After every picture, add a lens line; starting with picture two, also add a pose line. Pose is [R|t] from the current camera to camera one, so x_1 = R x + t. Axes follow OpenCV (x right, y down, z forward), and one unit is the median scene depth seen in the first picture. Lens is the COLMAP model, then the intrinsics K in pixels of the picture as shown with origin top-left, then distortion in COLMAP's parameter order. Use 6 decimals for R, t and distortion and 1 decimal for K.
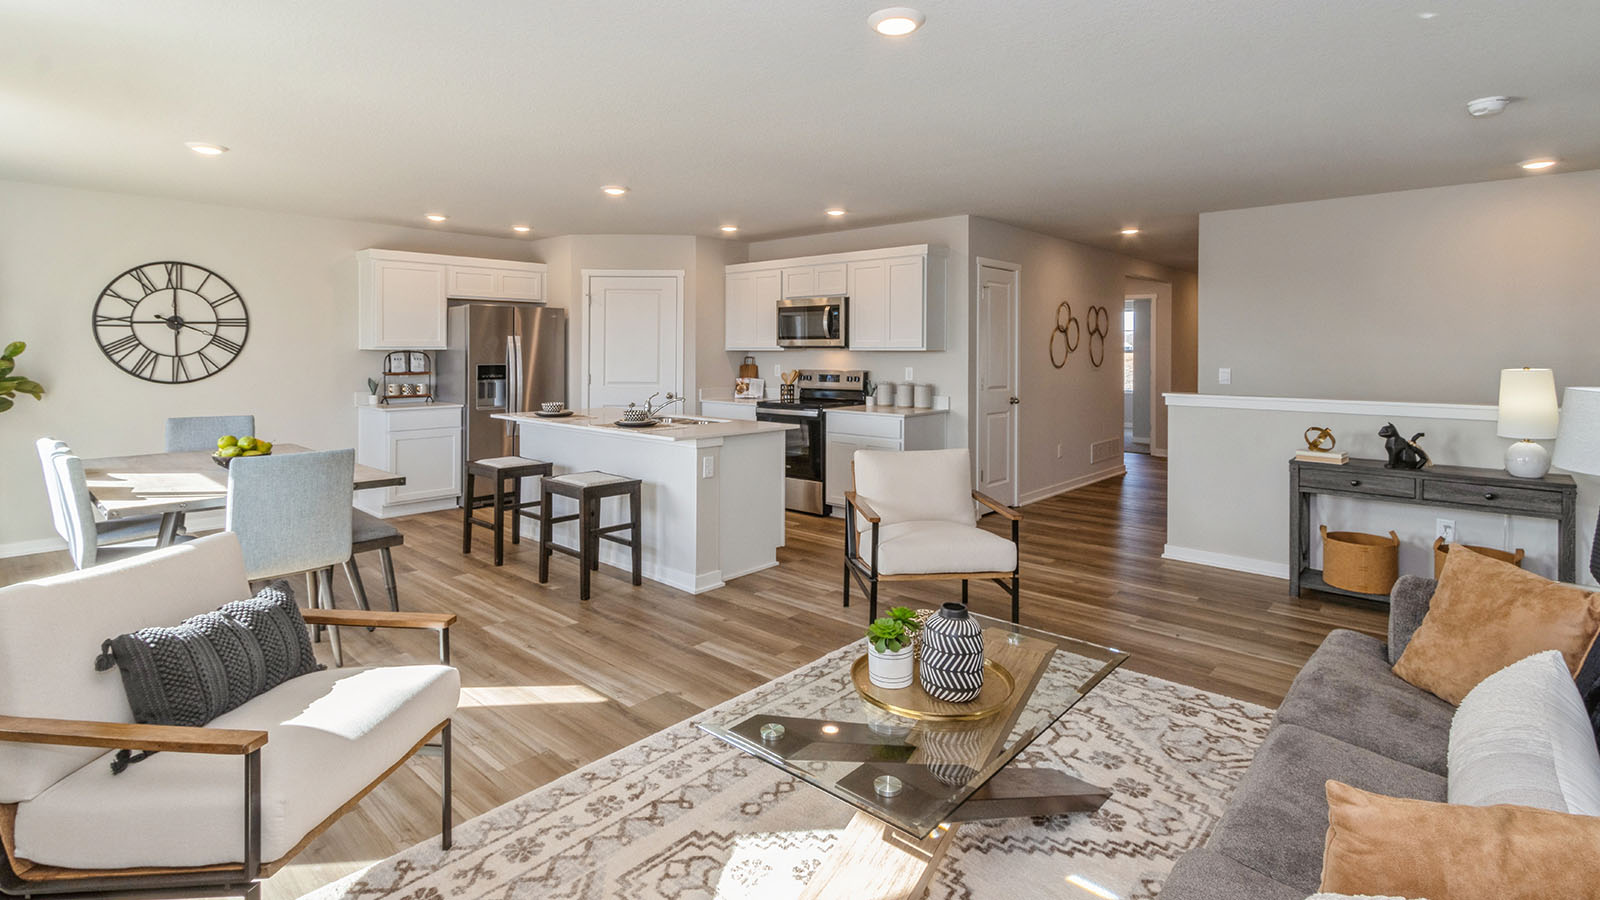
lens RADIAL K [[760.5, 0, 797.3], [0, 760.5, 351.3], [0, 0, 1]] dist [-0.001367, -0.000316]
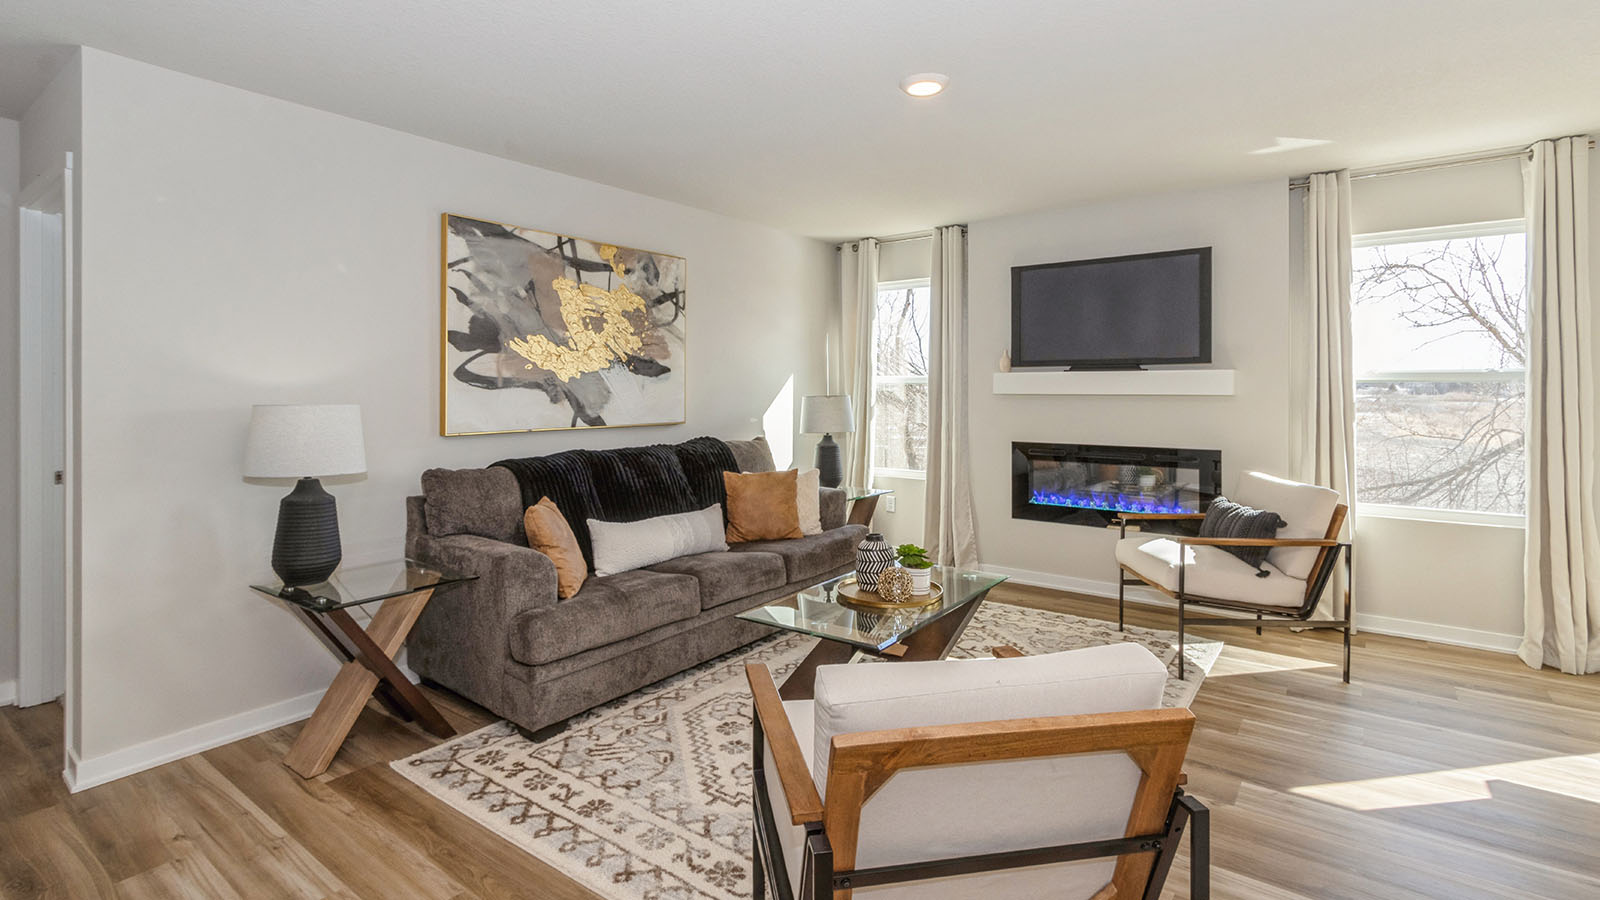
lens RADIAL K [[748.8, 0, 791.1], [0, 748.8, 387.1], [0, 0, 1]] dist [0.002214, -0.000351]
pose [[-0.996379, -0.001654, -0.085009, 0.178346], [-0.001530, 0.999998, -0.001517, 0.008967], [0.085012, -0.001381, -0.996379, 0.885066]]
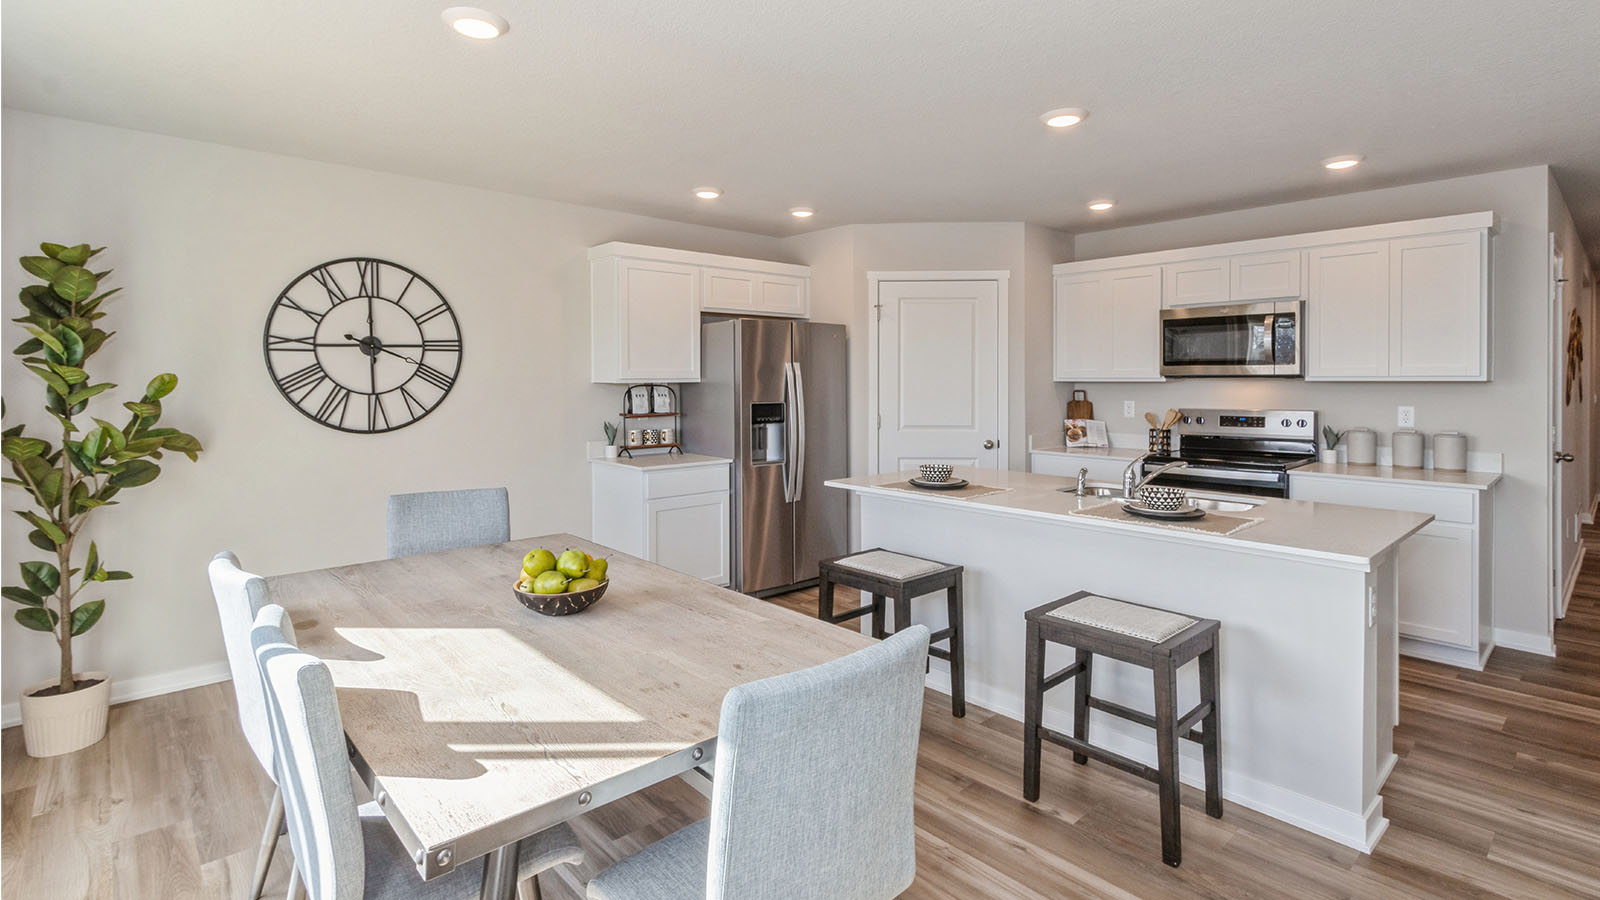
lens RADIAL K [[748.8, 0, 791.1], [0, 748.8, 387.1], [0, 0, 1]] dist [0.002214, -0.000351]
pose [[0.995385, -0.003600, -0.095889, -0.347055], [0.004386, 0.999958, 0.007994, -0.003274], [0.095857, -0.008377, 0.995360, 0.331498]]
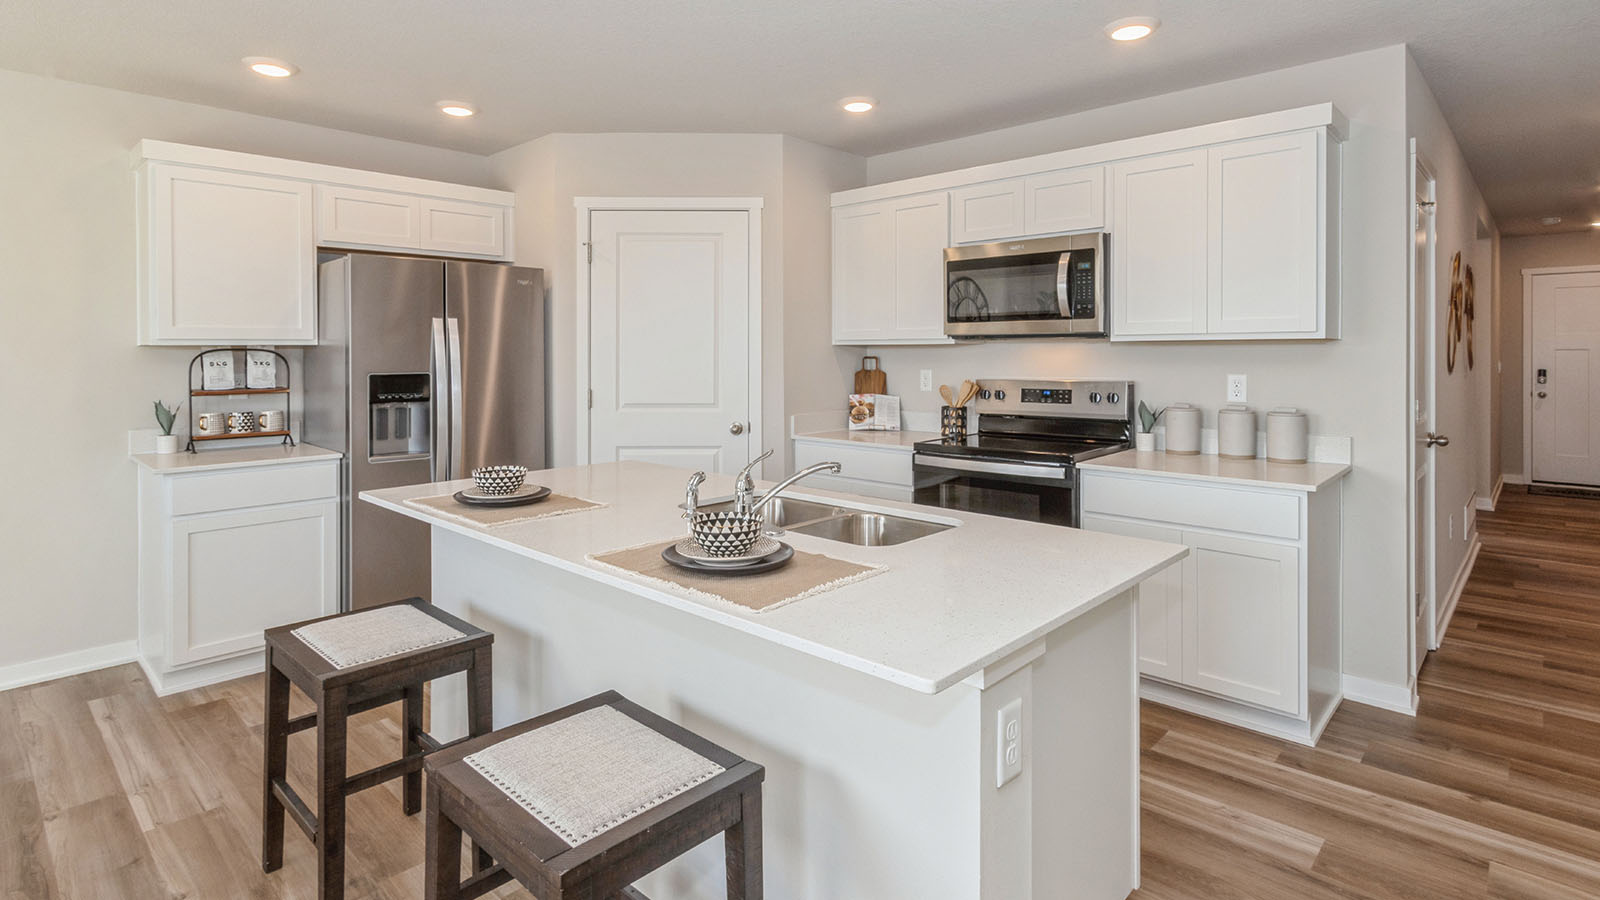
lens RADIAL K [[790.2, 0, 792.4], [0, 790.2, 360.9], [0, 0, 1]] dist [0.002753, 0.000039]
pose [[0.999783, -0.005892, -0.019960, -0.141279], [0.006058, 0.999948, 0.008234, 0.006830], [0.019911, -0.008354, 0.999767, 0.526301]]
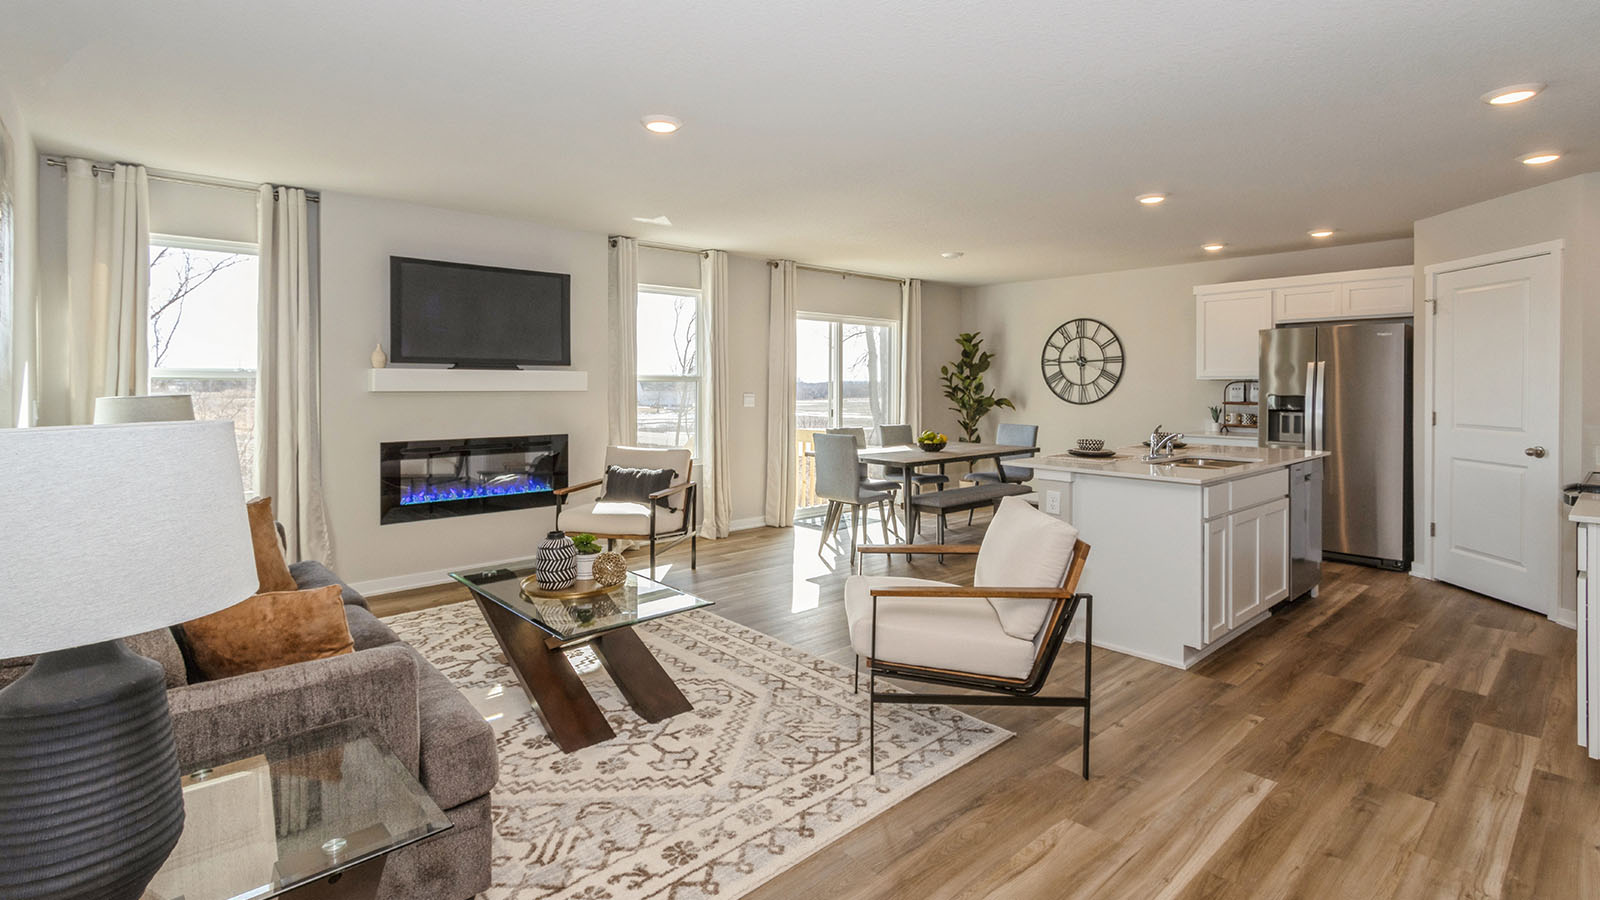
lens RADIAL K [[748.8, 0, 791.1], [0, 748.8, 387.1], [0, 0, 1]] dist [0.002214, -0.000351]
pose [[-0.107304, 0.000822, -0.994226, 0.592676], [-0.001395, 0.999999, 0.000977, 0.009117], [0.994225, 0.001492, -0.107303, 0.574330]]
